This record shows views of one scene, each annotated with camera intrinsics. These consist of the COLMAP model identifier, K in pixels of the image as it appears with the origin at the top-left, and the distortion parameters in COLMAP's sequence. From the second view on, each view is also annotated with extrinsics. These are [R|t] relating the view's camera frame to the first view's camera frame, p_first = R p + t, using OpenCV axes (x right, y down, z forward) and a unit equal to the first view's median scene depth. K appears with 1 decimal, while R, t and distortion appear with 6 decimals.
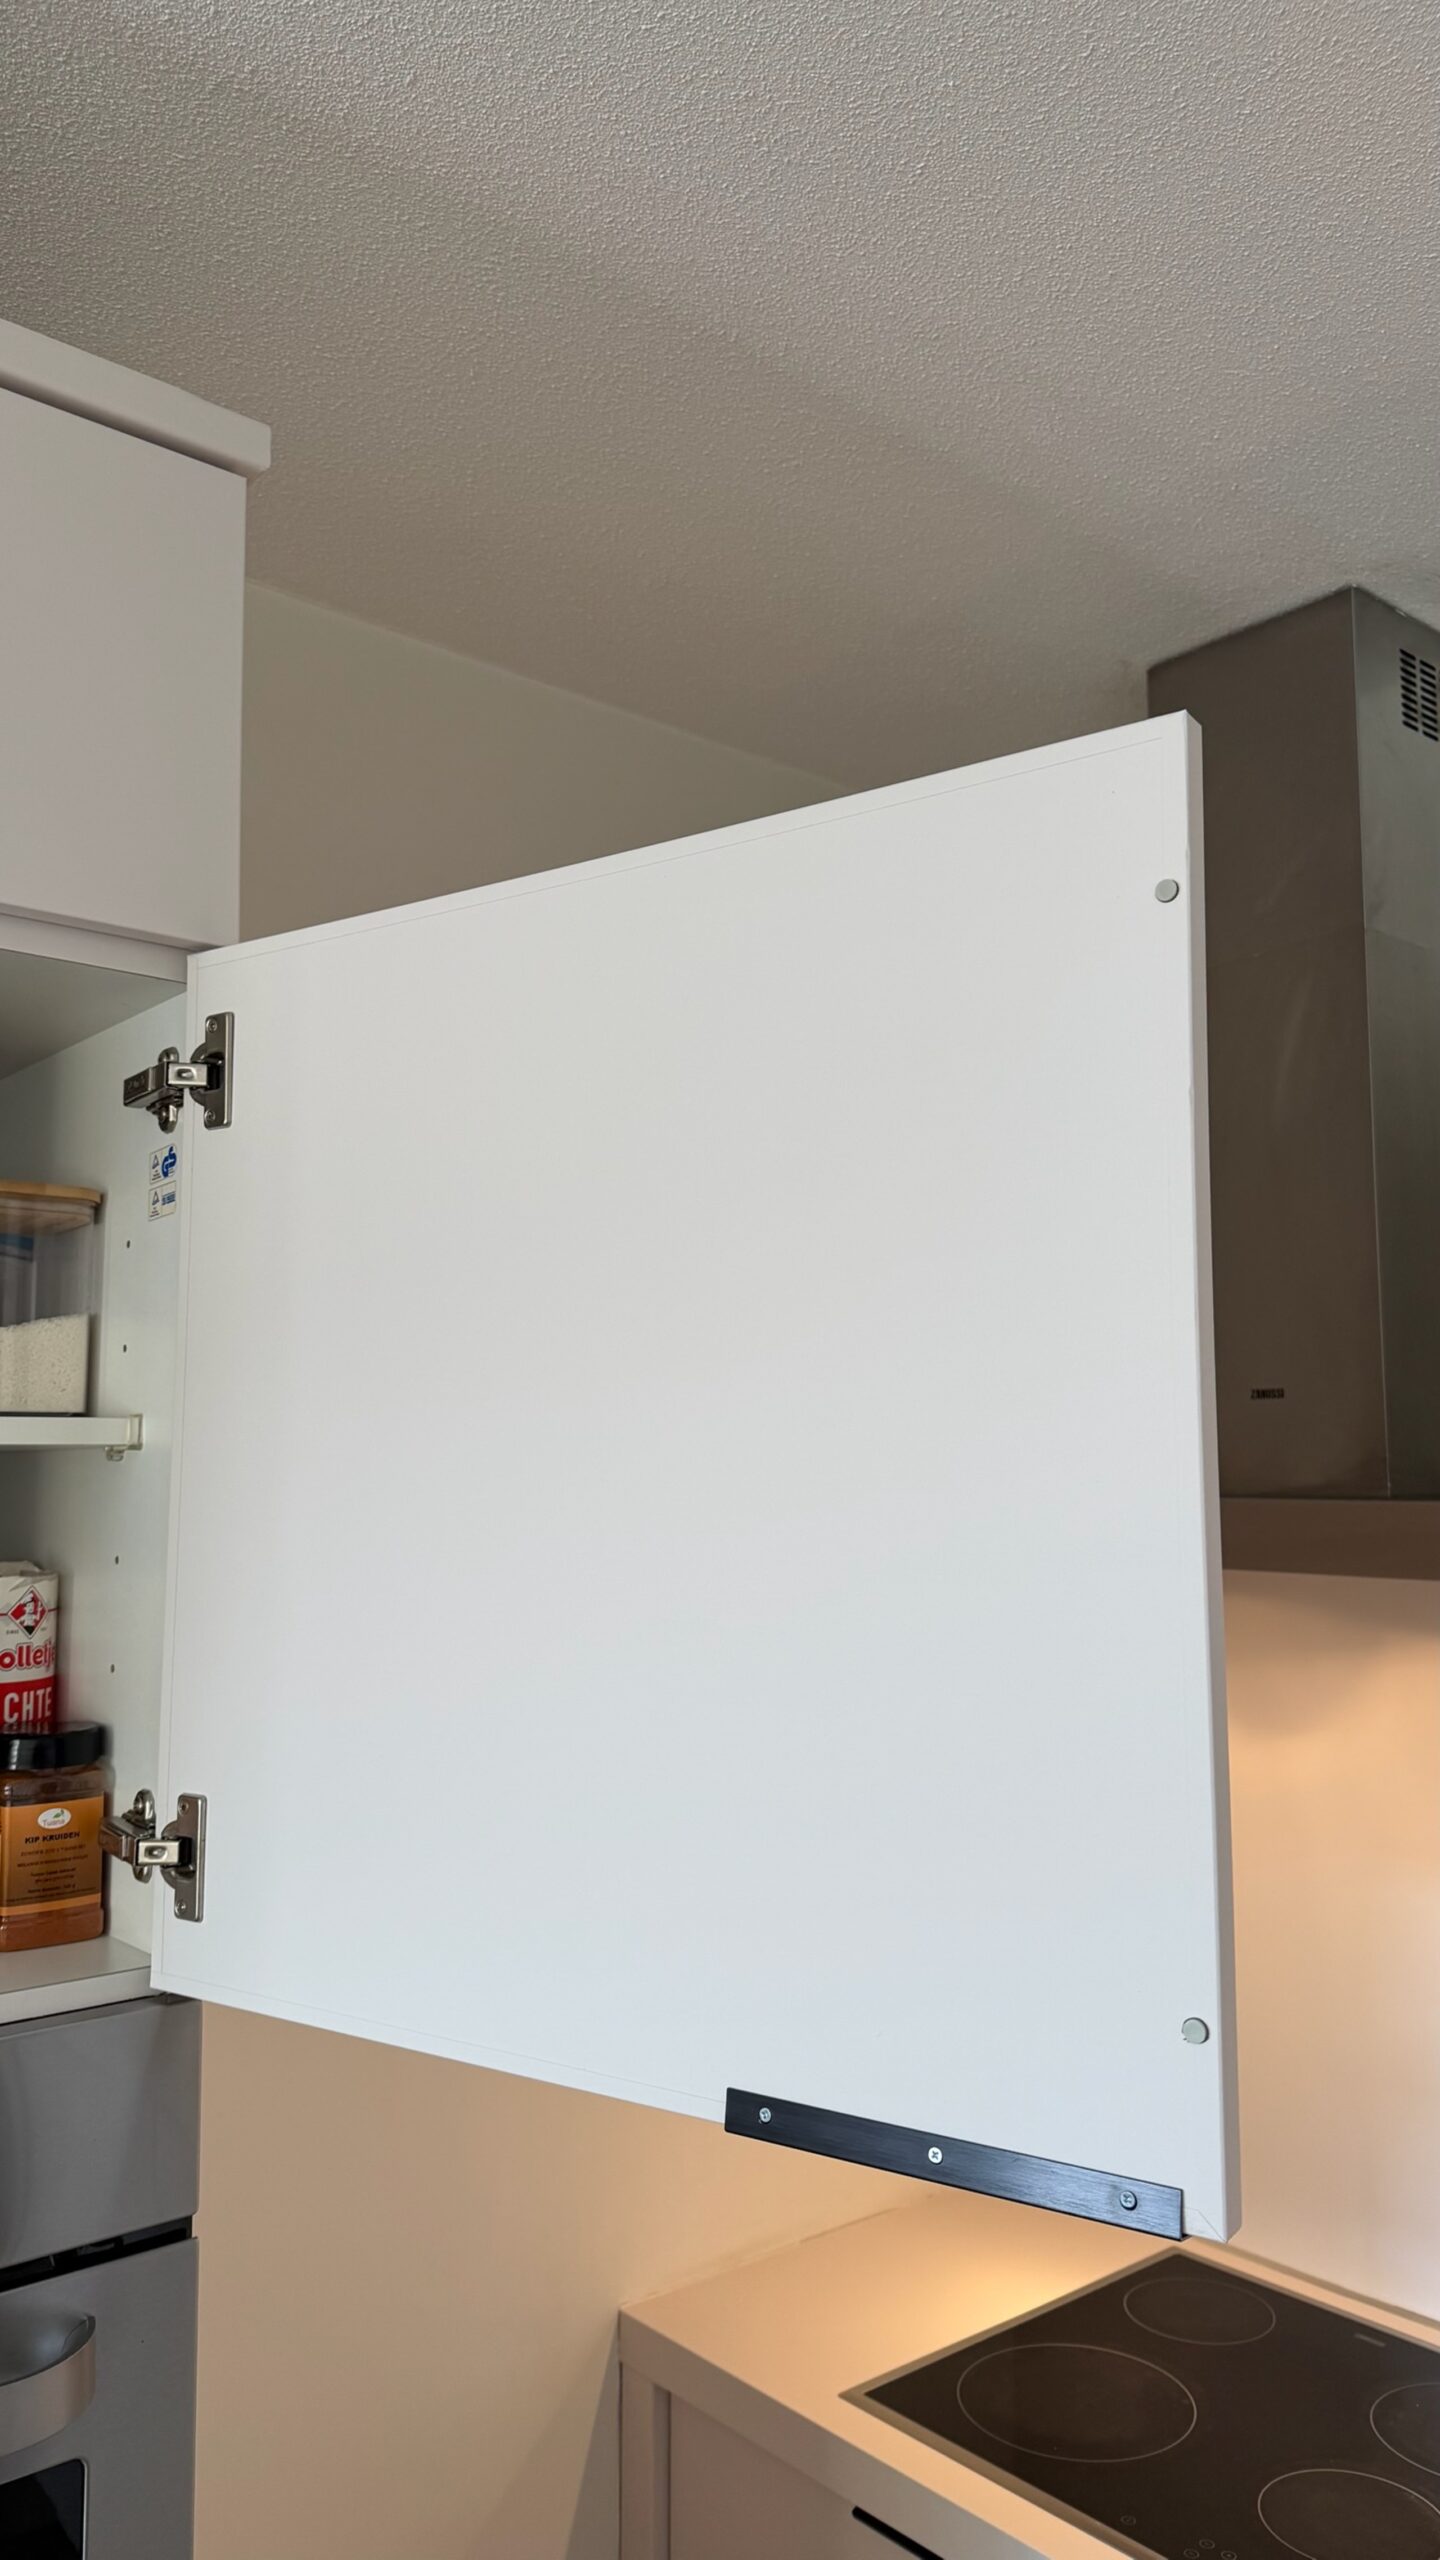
lens RADIAL K [[1824.0, 0, 721.1], [0, 1824.0, 1275.6], [0, 0, 1]] dist [0.030493, -0.020527]
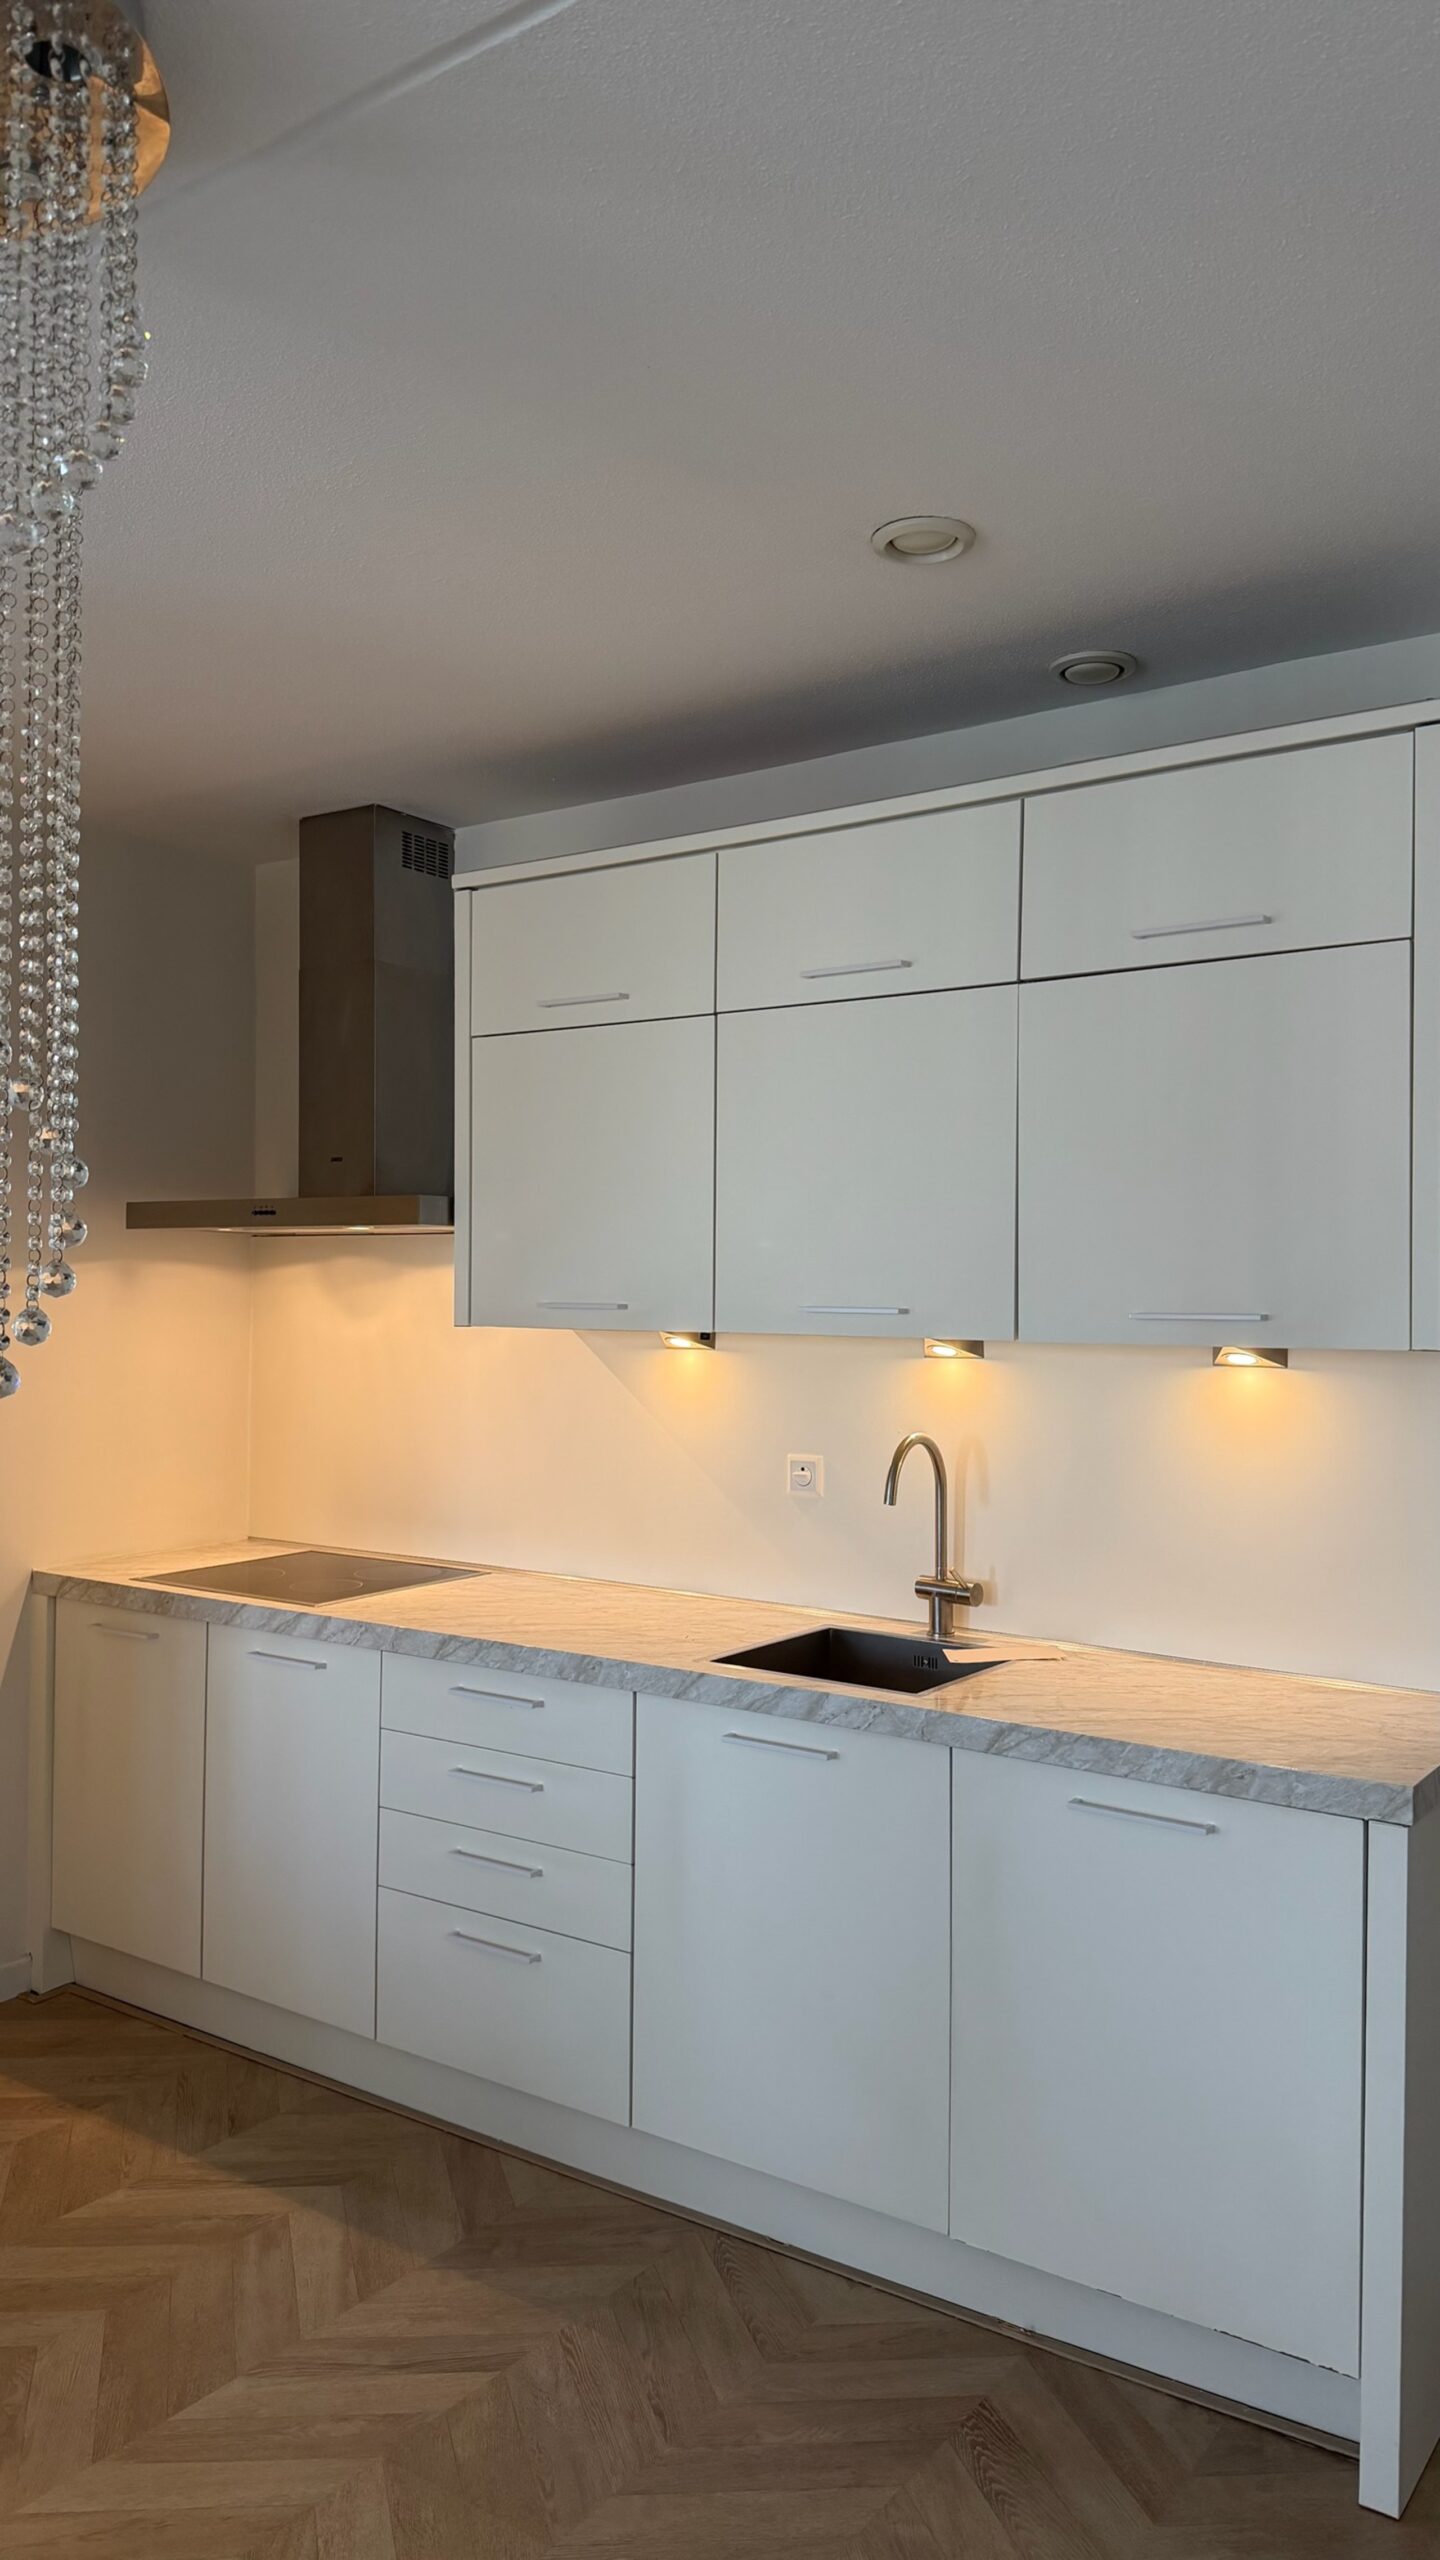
lens RADIAL K [[1824.0, 0, 740.8], [0, 1824.0, 1263.1], [0, 0, 1]] dist [0.030493, -0.020527]
pose [[0.963852, 0.015046, 0.266013, 0.184690], [-0.041699, 0.994620, 0.094832, -0.042174], [-0.263155, -0.102496, 0.959293, -1.382879]]
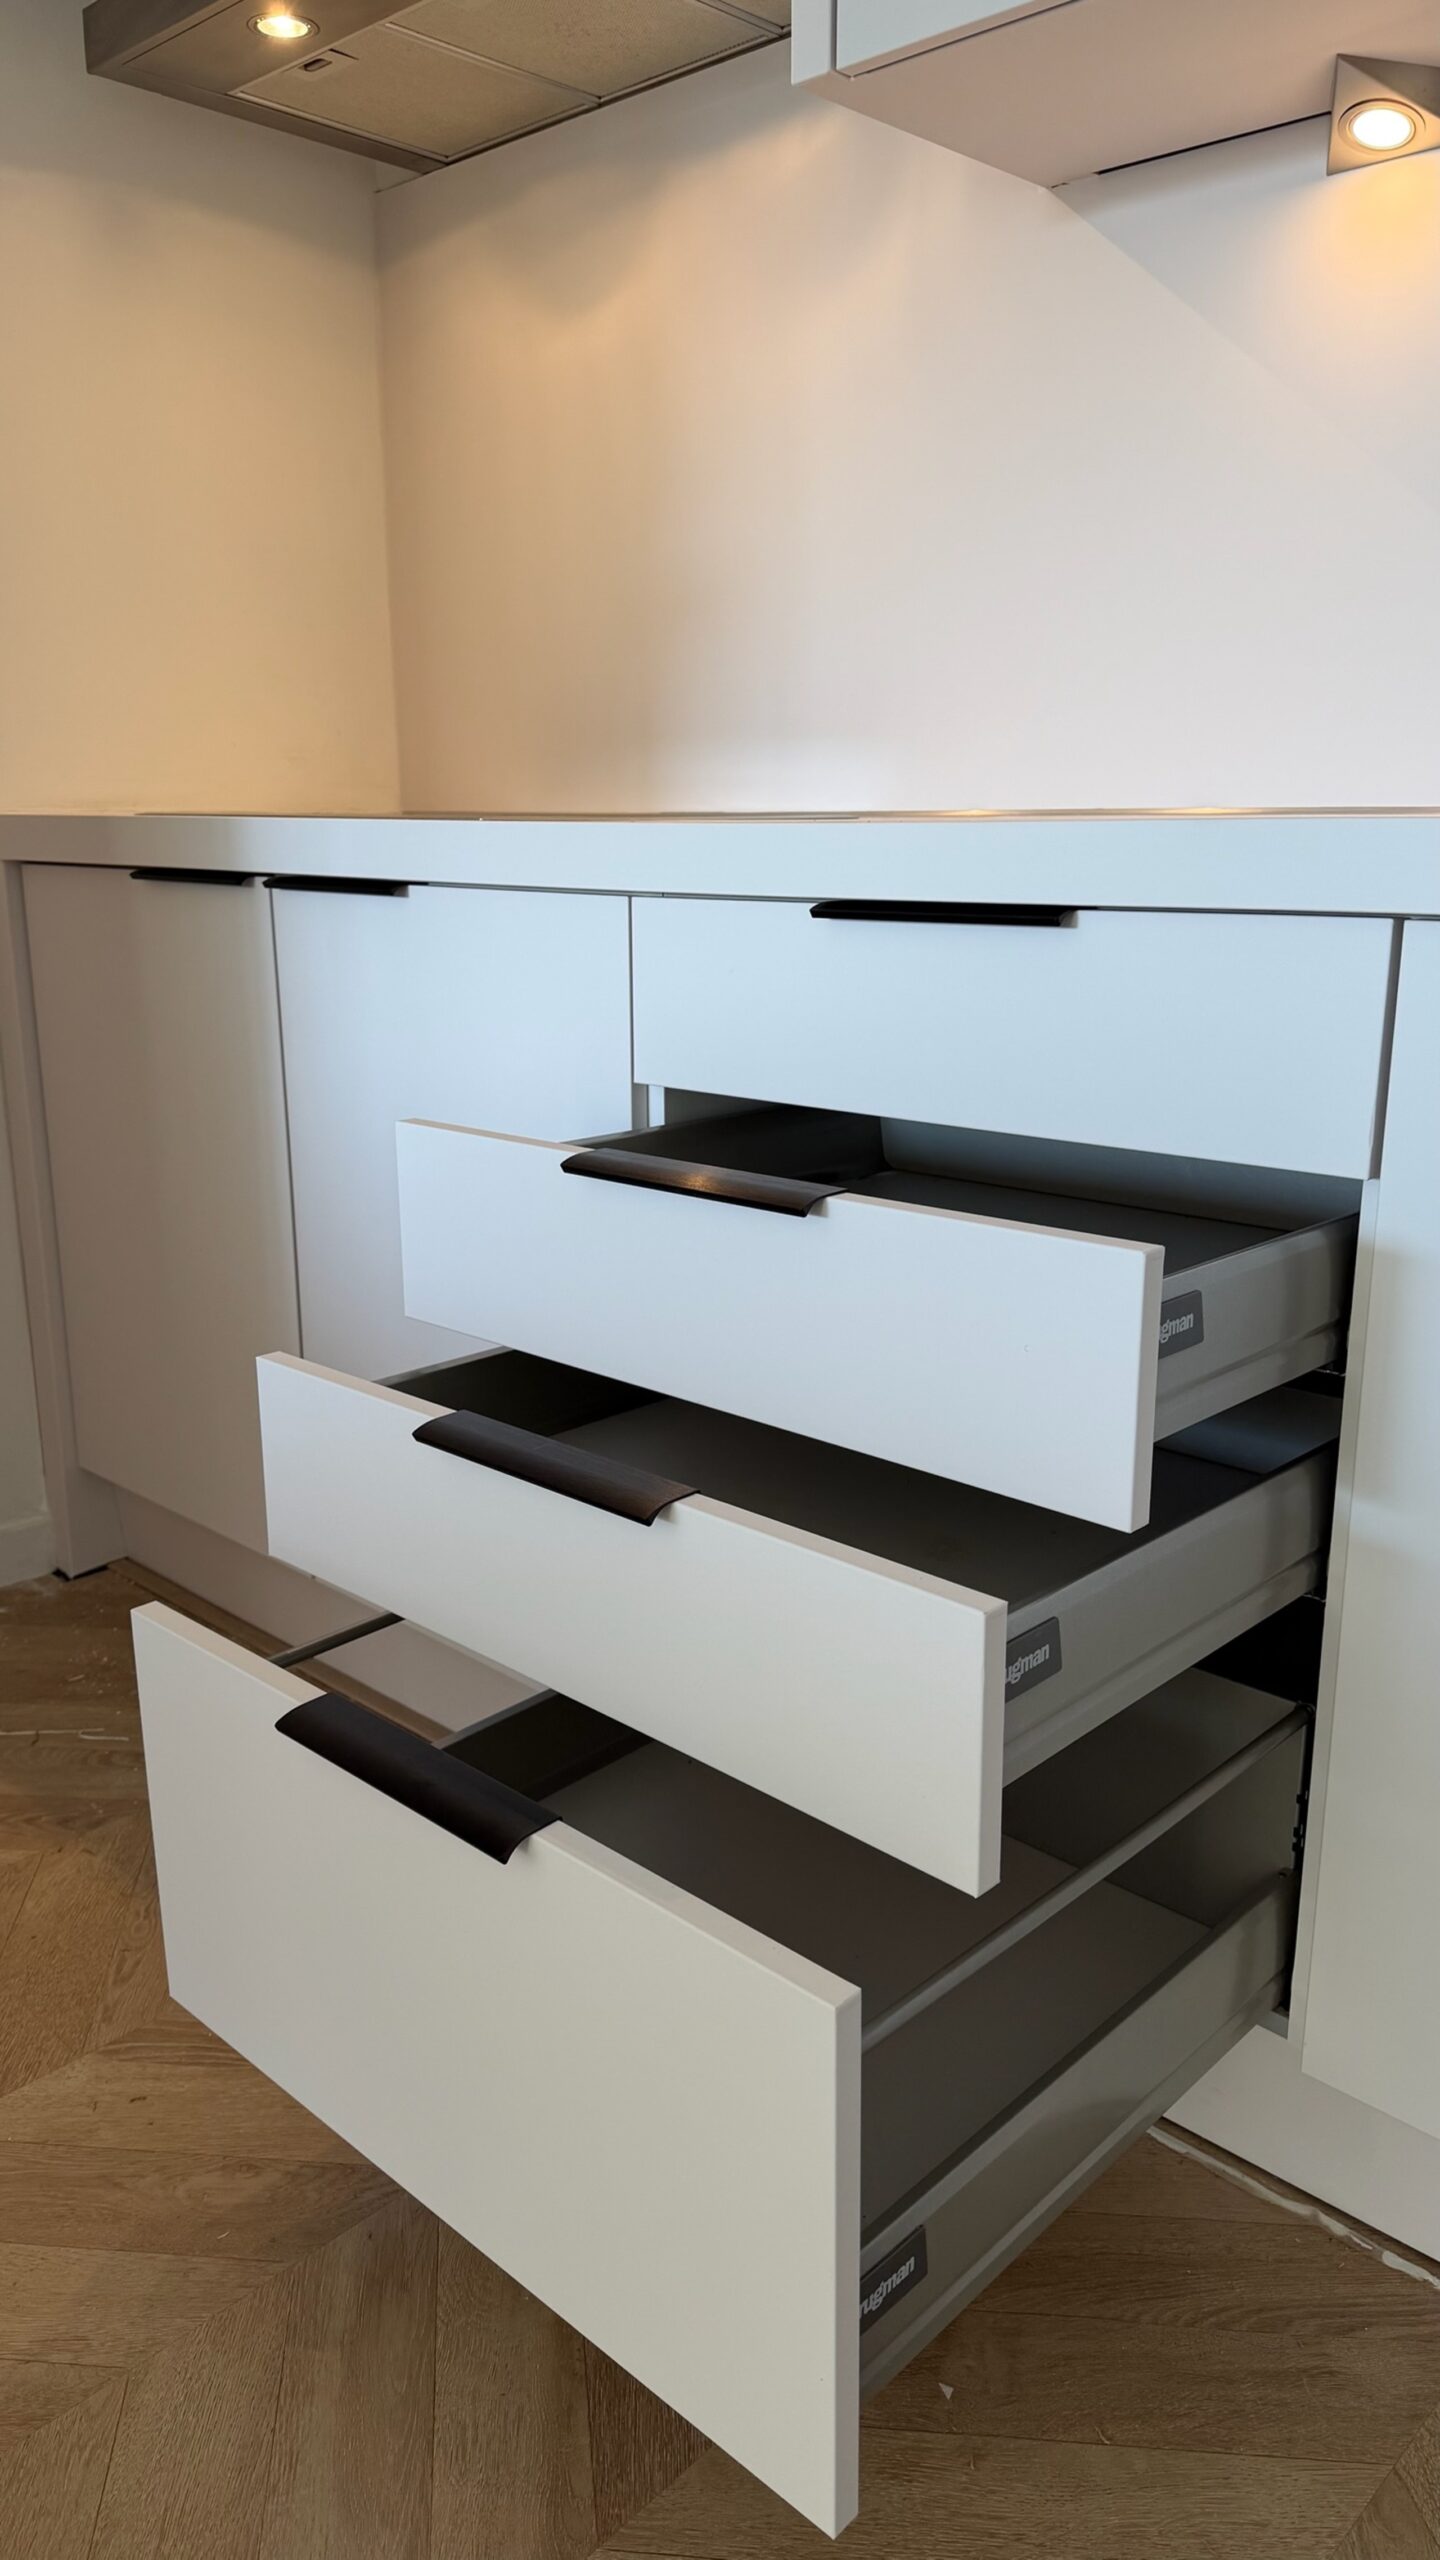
lens RADIAL K [[1824.0, 0, 717.8], [0, 1824.0, 1283.3], [0, 0, 1]] dist [0.030493, -0.020527]
pose [[0.994071, -0.027034, 0.105319, 0.294817], [-0.012203, 0.934743, 0.355116, 0.462490], [-0.108046, -0.354296, 0.928871, -0.217662]]
